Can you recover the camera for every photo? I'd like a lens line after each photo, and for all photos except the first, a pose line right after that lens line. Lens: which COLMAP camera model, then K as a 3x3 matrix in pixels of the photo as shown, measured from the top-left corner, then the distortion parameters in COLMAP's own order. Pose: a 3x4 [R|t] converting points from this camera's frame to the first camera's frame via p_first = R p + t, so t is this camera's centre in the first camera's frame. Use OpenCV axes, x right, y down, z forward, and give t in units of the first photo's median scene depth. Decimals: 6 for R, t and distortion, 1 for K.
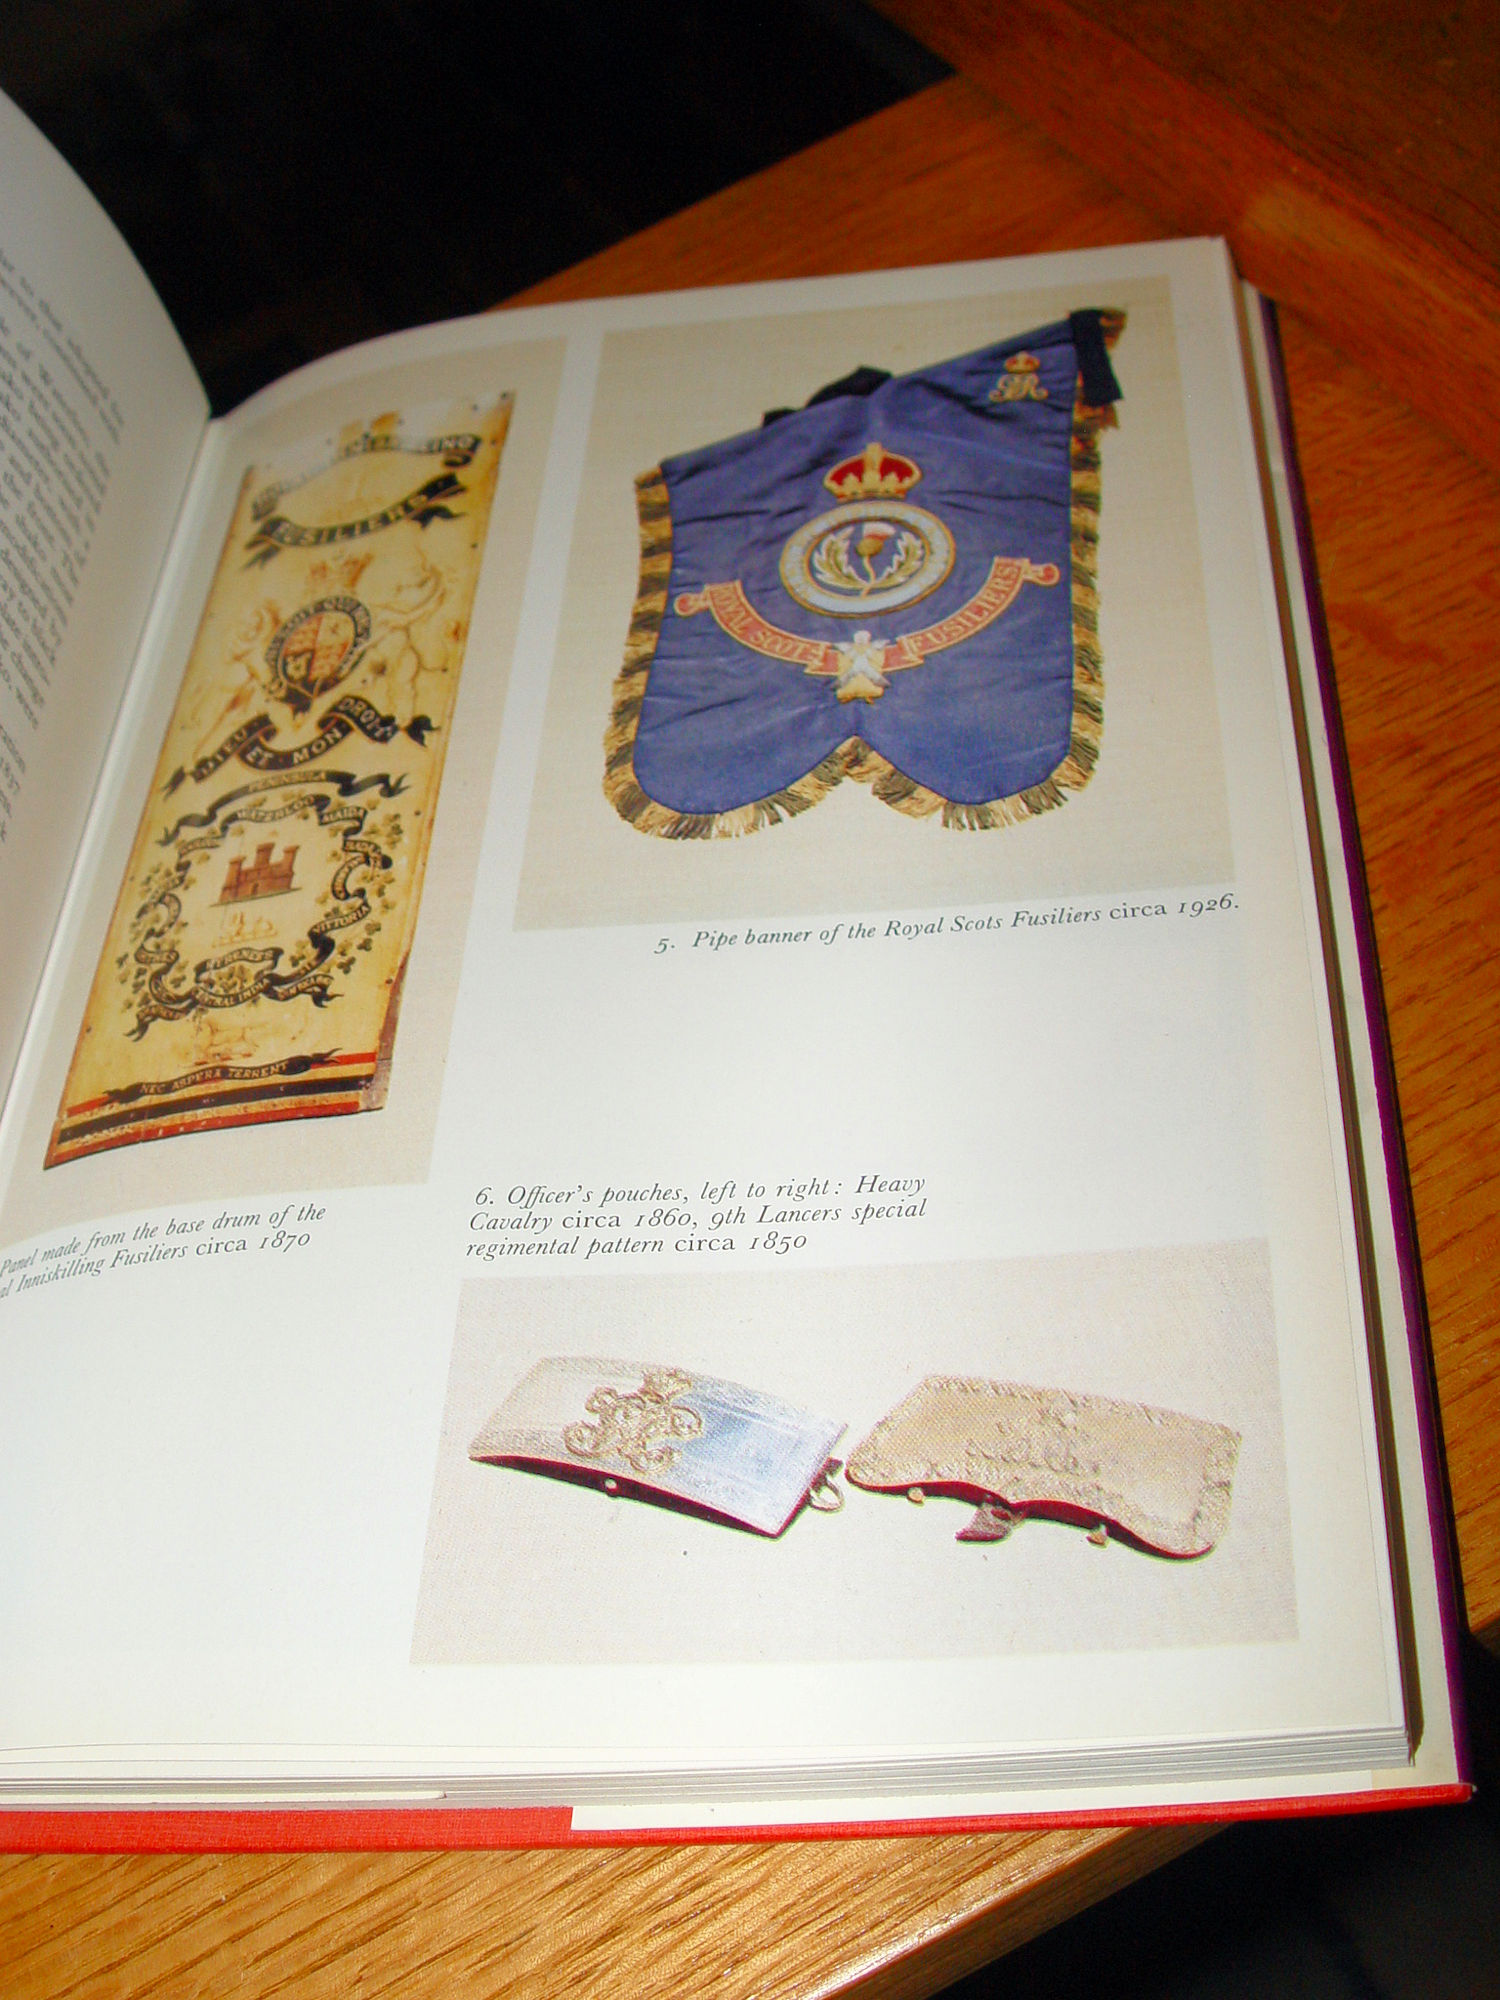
lens RADIAL K [[2264.2, 0, 739.3], [0, 2264.2, 979.9], [0, 0, 1]] dist [-0.117375, 0.000000]
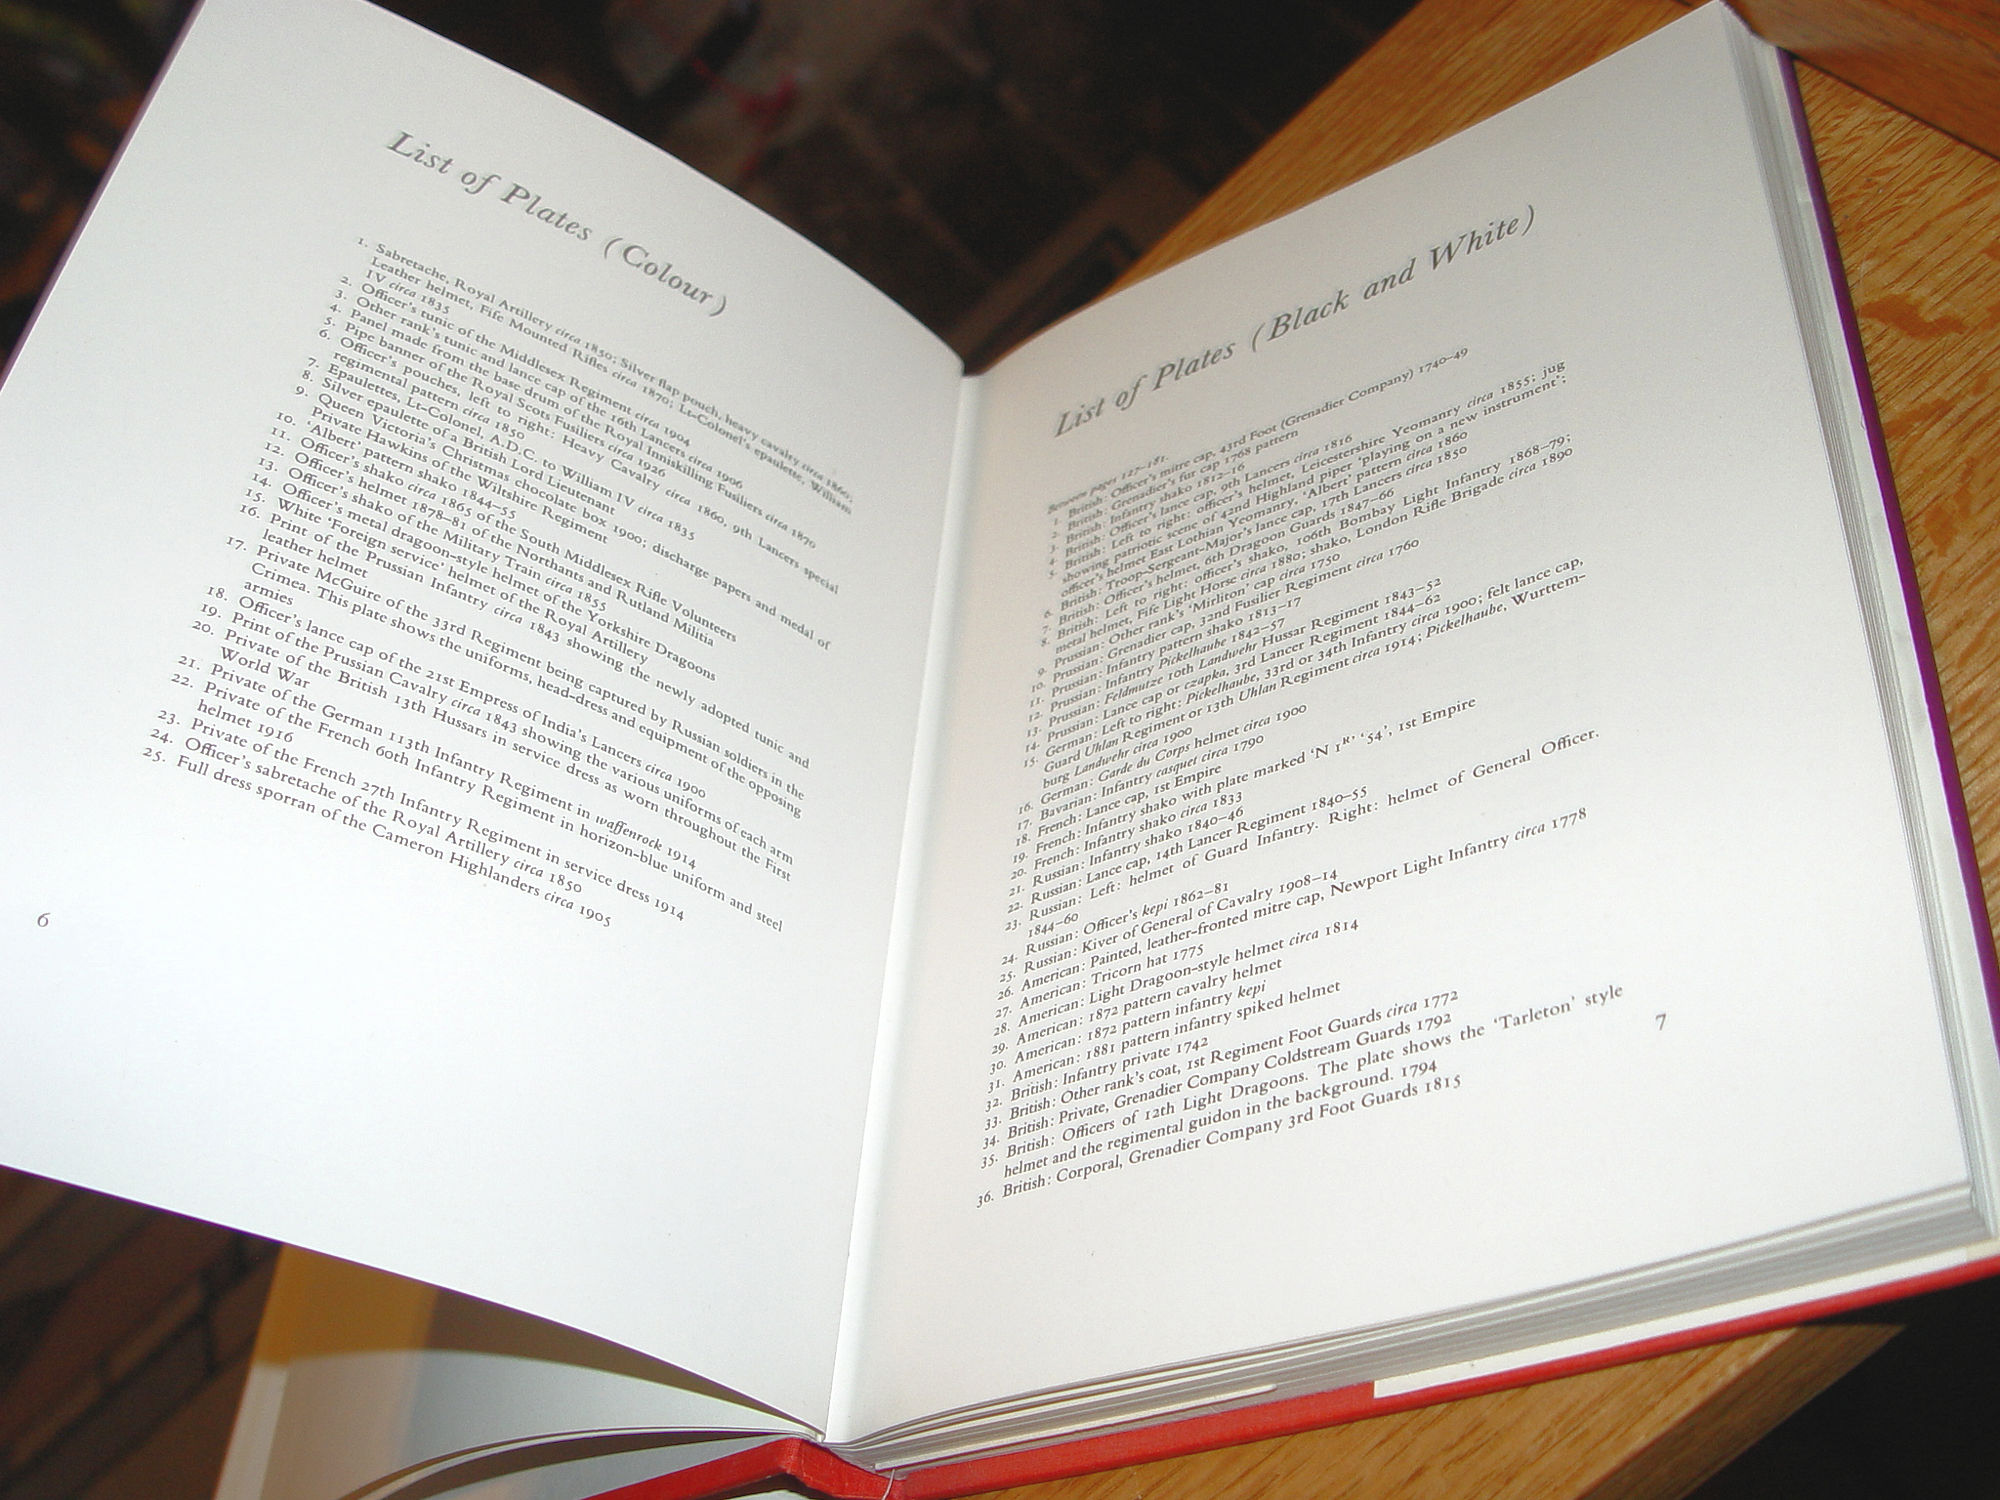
lens RADIAL K [[2264.2, 0, 994.3], [0, 2264.2, 750.3], [0, 0, 1]] dist [-0.117375, 0.000000]
pose [[0.925848, -0.215524, -0.310411, 0.163672], [0.206486, 0.976476, -0.062110, 0.037681], [0.316495, -0.006591, 0.948571, -0.243774]]
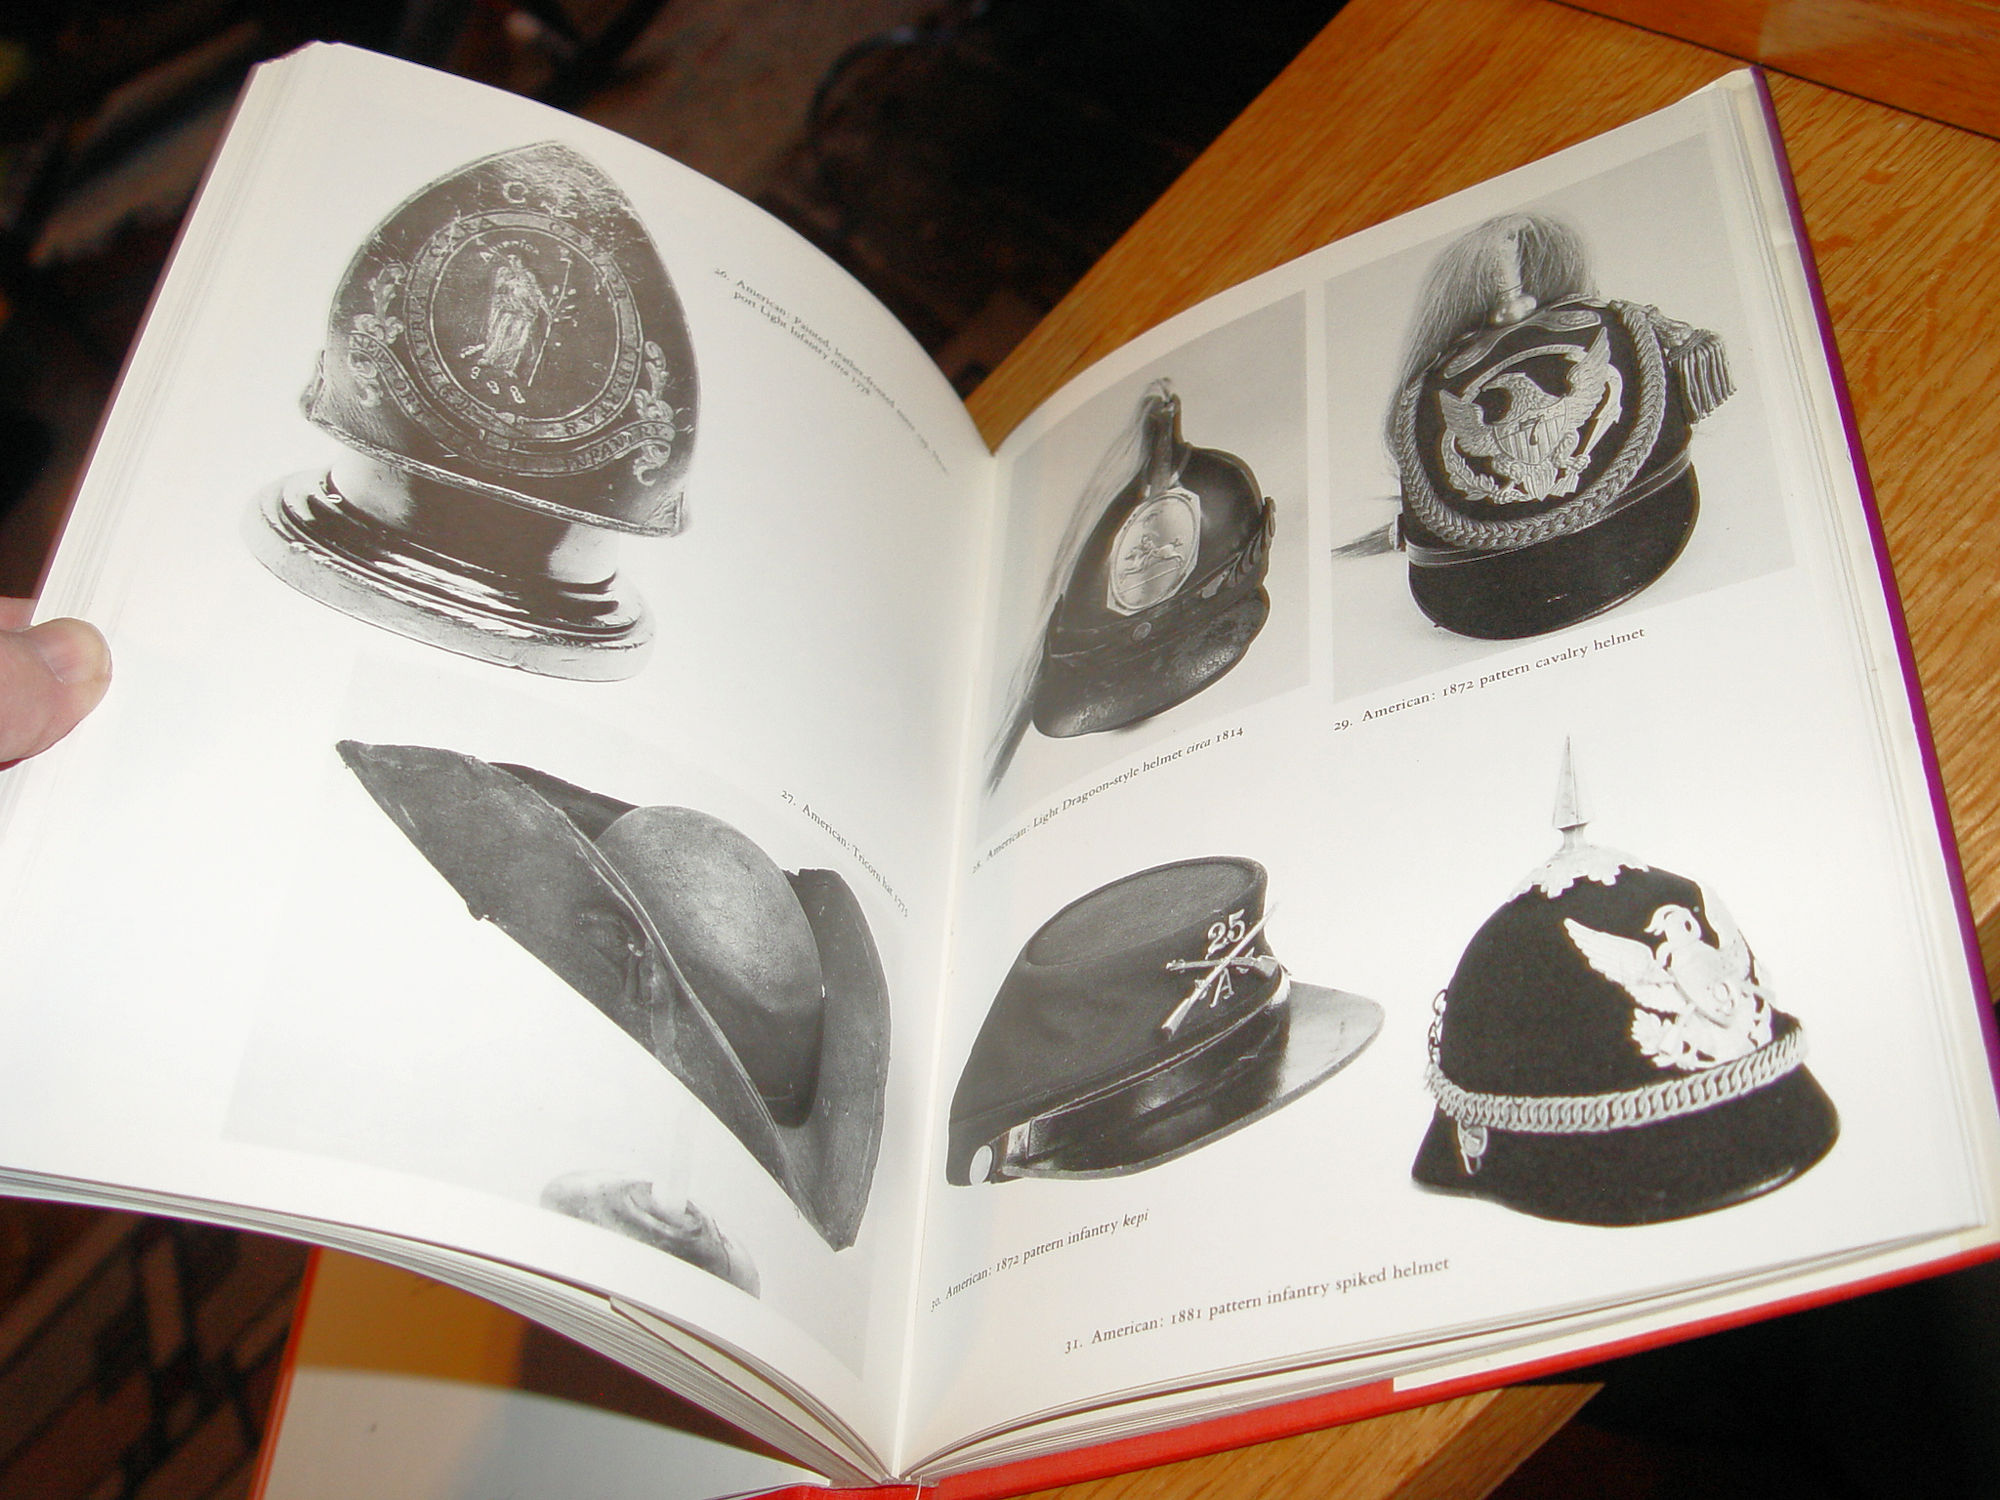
lens RADIAL K [[2264.2, 0, 1015.3], [0, 2264.2, 738.2], [0, 0, 1]] dist [-0.117375, 0.000000]
pose [[0.927450, -0.299343, -0.224122, 0.069067], [0.277843, 0.952750, -0.122762, 0.158110], [0.250280, 0.051585, 0.966798, -0.358793]]
